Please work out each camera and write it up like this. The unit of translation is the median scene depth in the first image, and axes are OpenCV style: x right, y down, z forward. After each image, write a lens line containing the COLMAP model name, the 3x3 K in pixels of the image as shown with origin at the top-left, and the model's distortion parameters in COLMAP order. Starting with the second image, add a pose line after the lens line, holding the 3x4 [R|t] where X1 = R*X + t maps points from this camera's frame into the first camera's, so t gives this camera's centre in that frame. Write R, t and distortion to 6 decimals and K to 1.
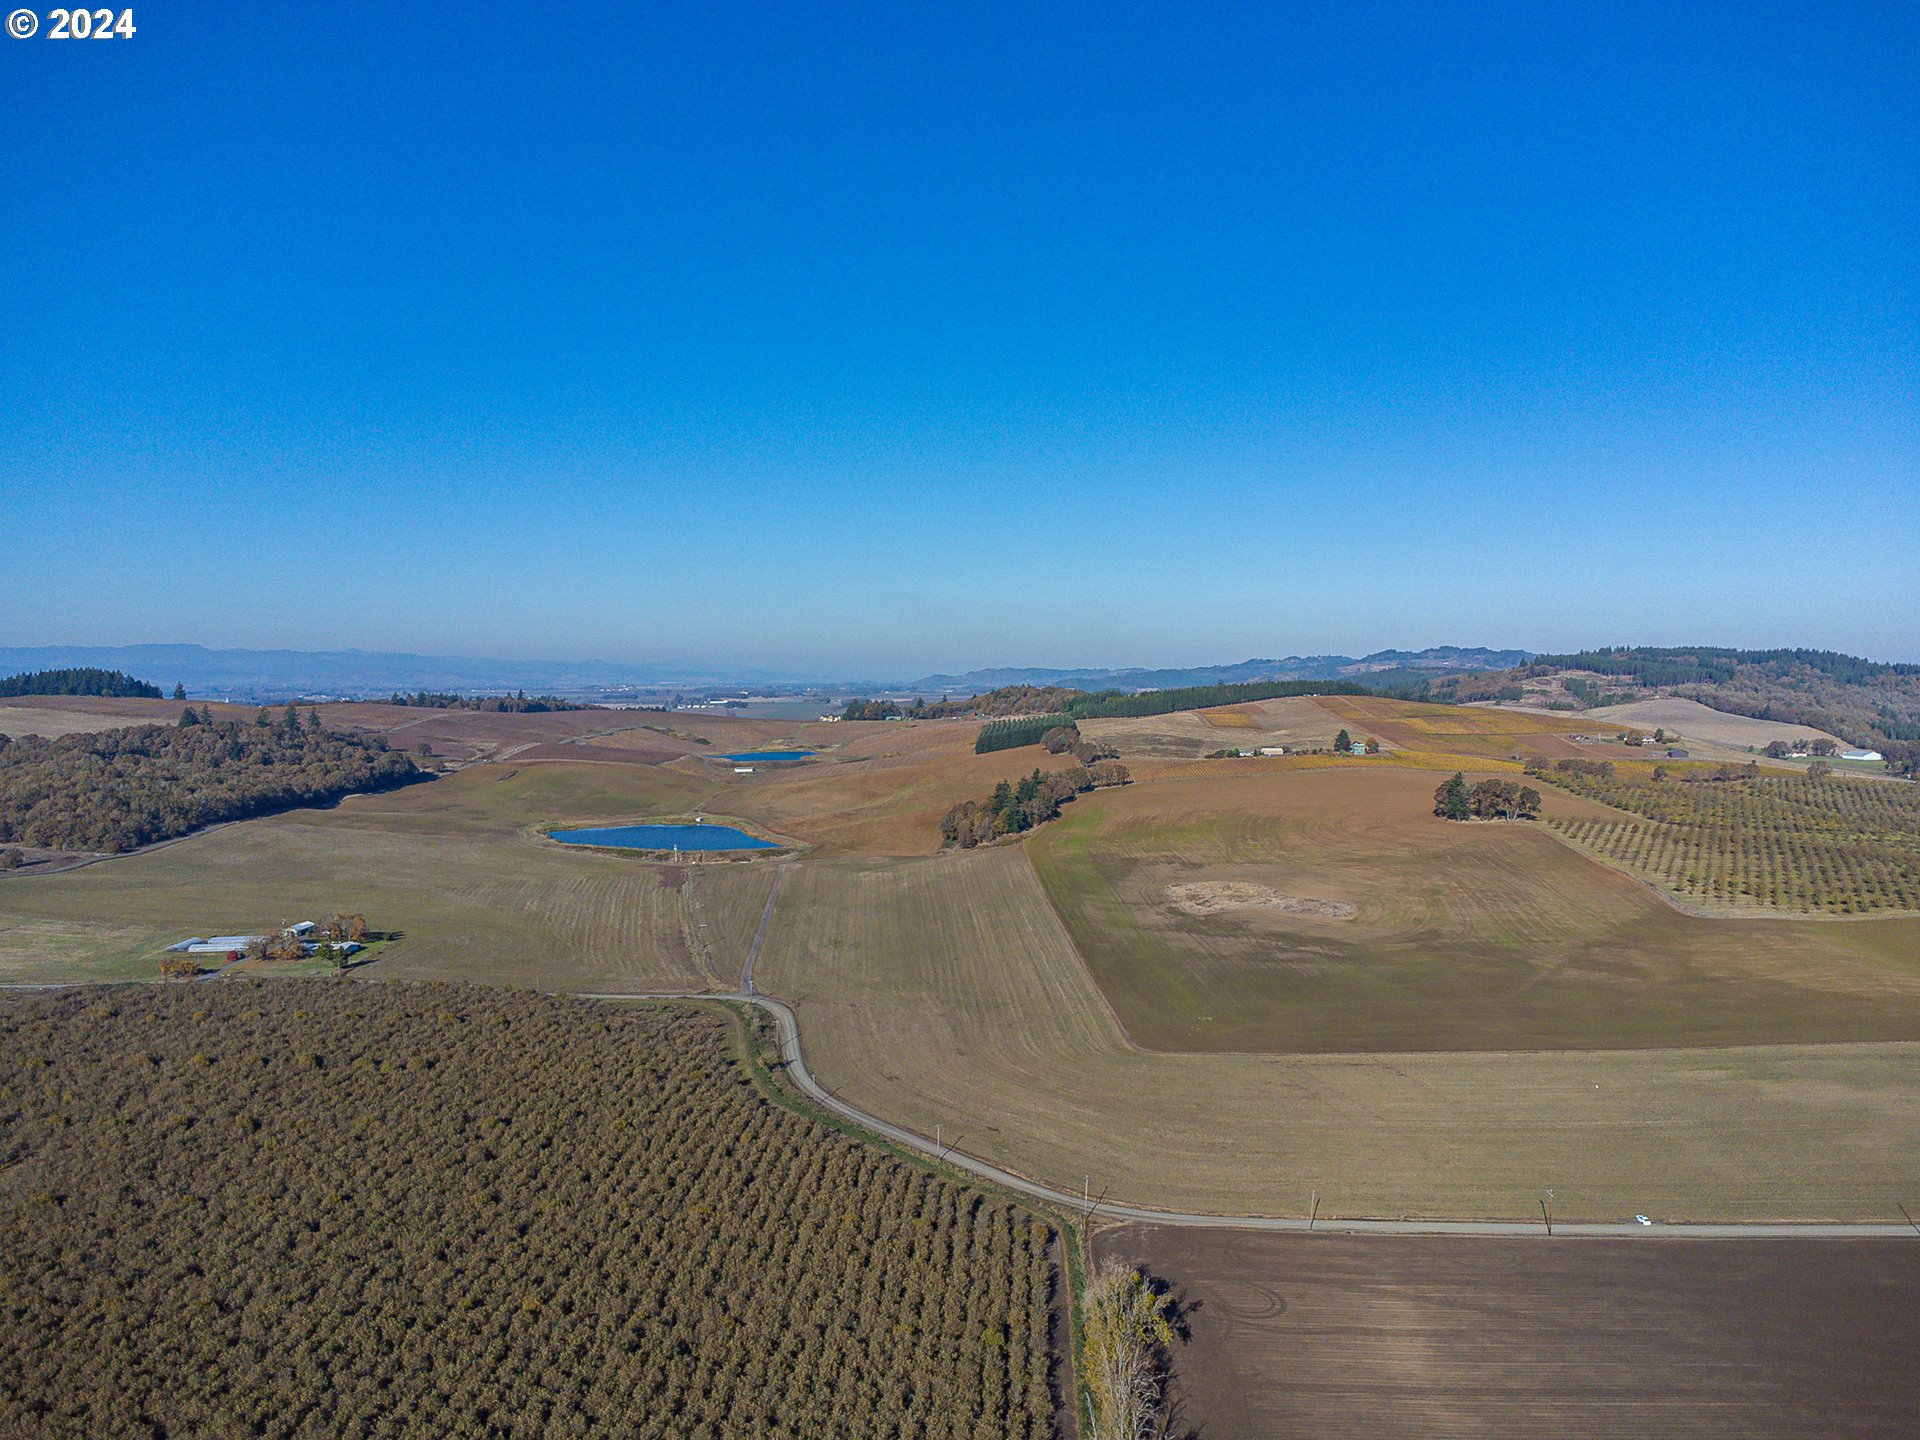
lens RADIAL K [[1419.9, 0, 960.0], [0, 1419.9, 720.0], [0, 0, 1]] dist [0.005067, -0.004247]
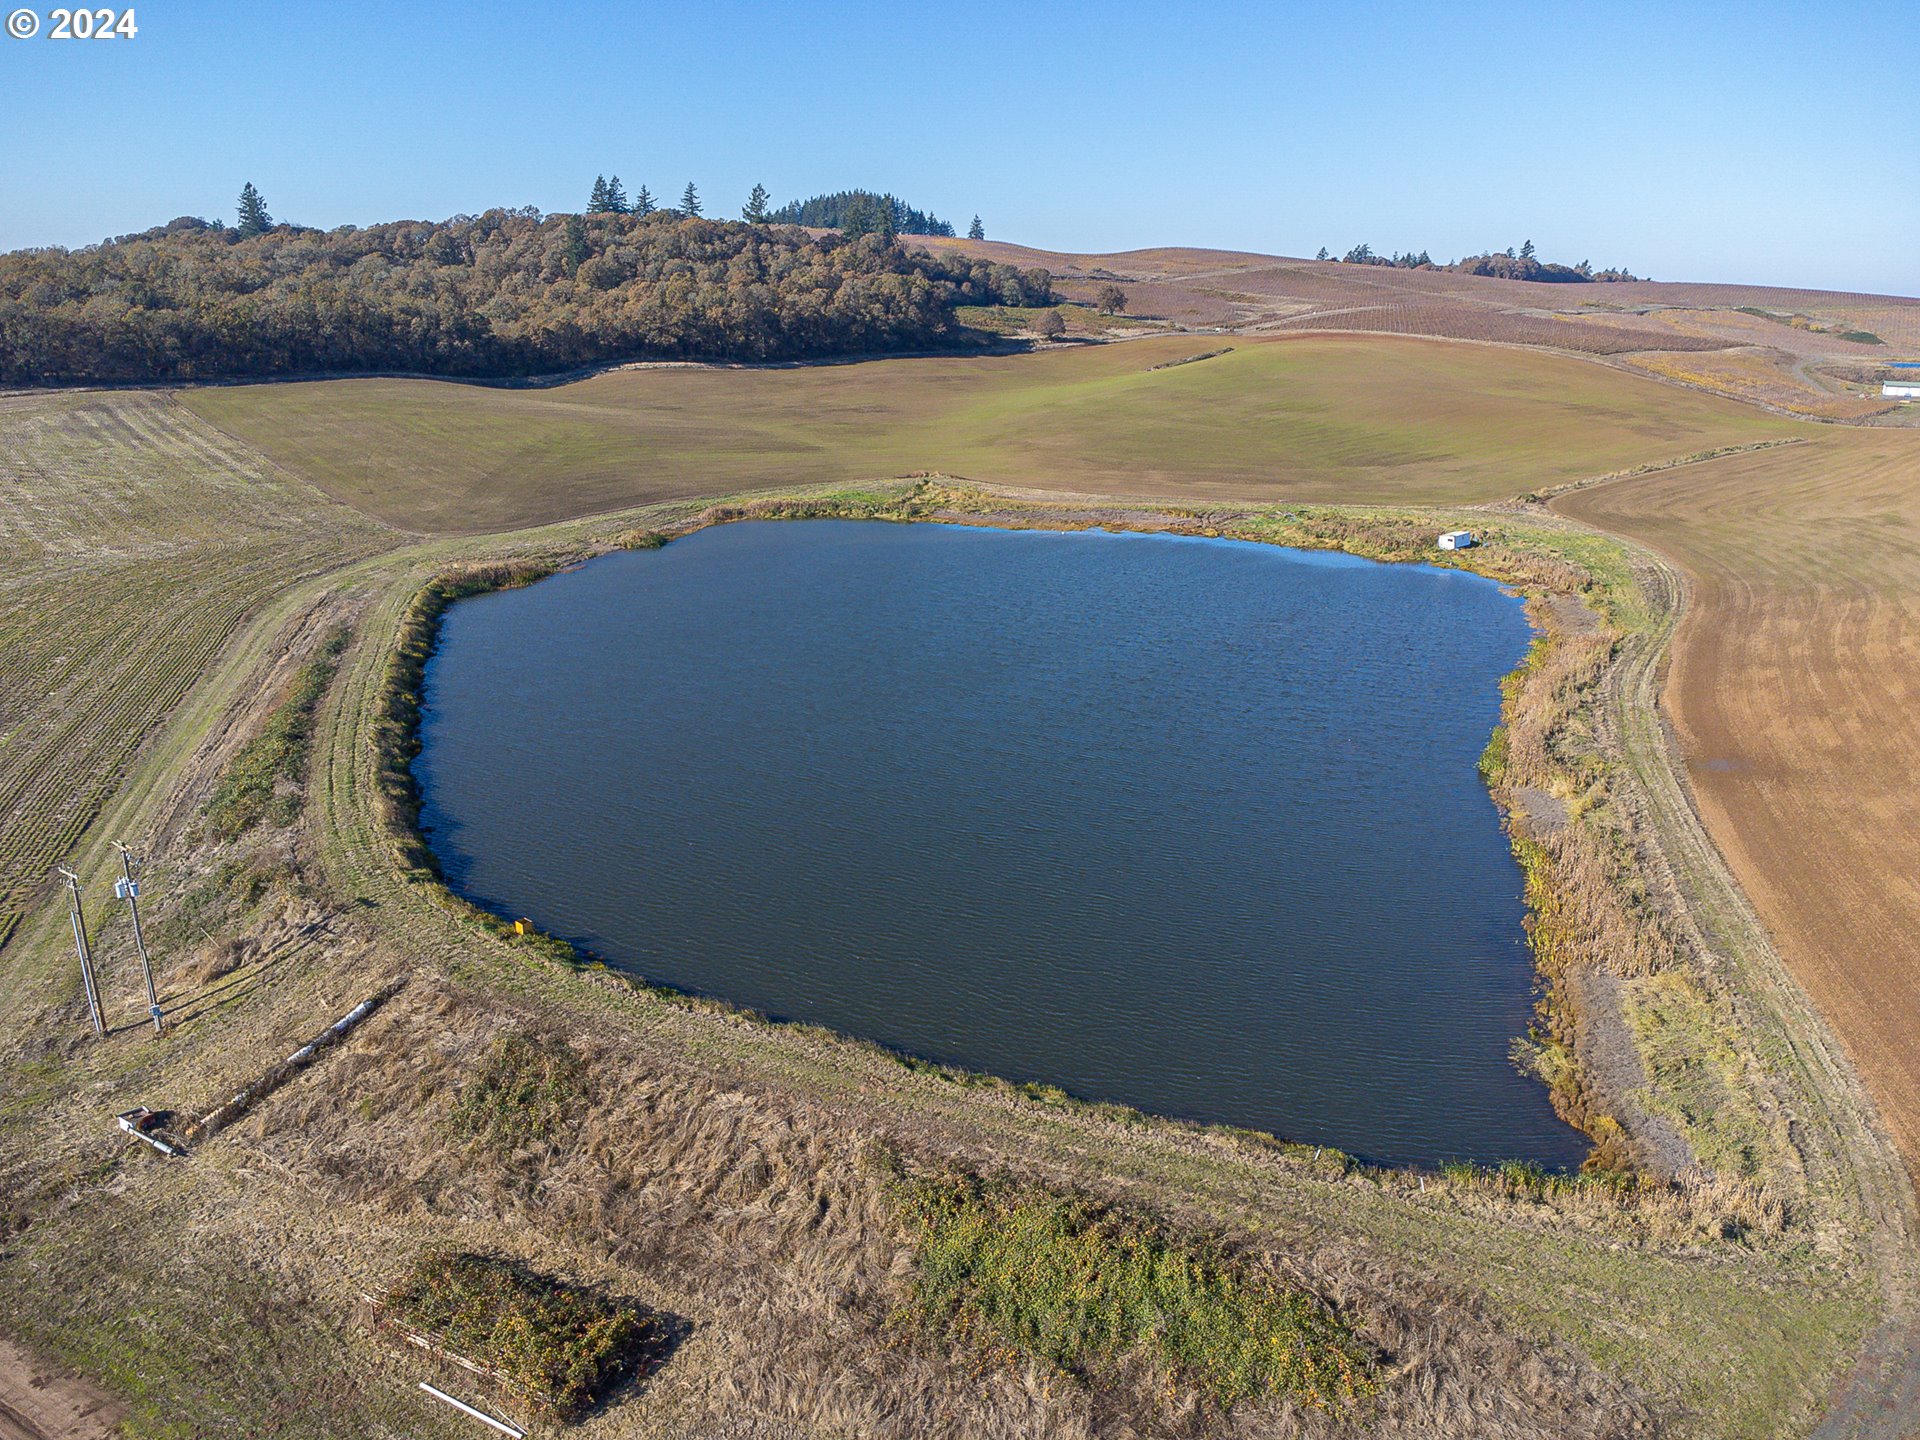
lens RADIAL K [[1419.9, 0, 960.0], [0, 1419.9, 720.0], [0, 0, 1]] dist [0.005067, -0.004247]
pose [[0.701597, 0.216946, -0.678745, -0.066034], [-0.044517, 0.964011, 0.262109, 0.033207], [0.711182, -0.153679, 0.686005, 0.613924]]
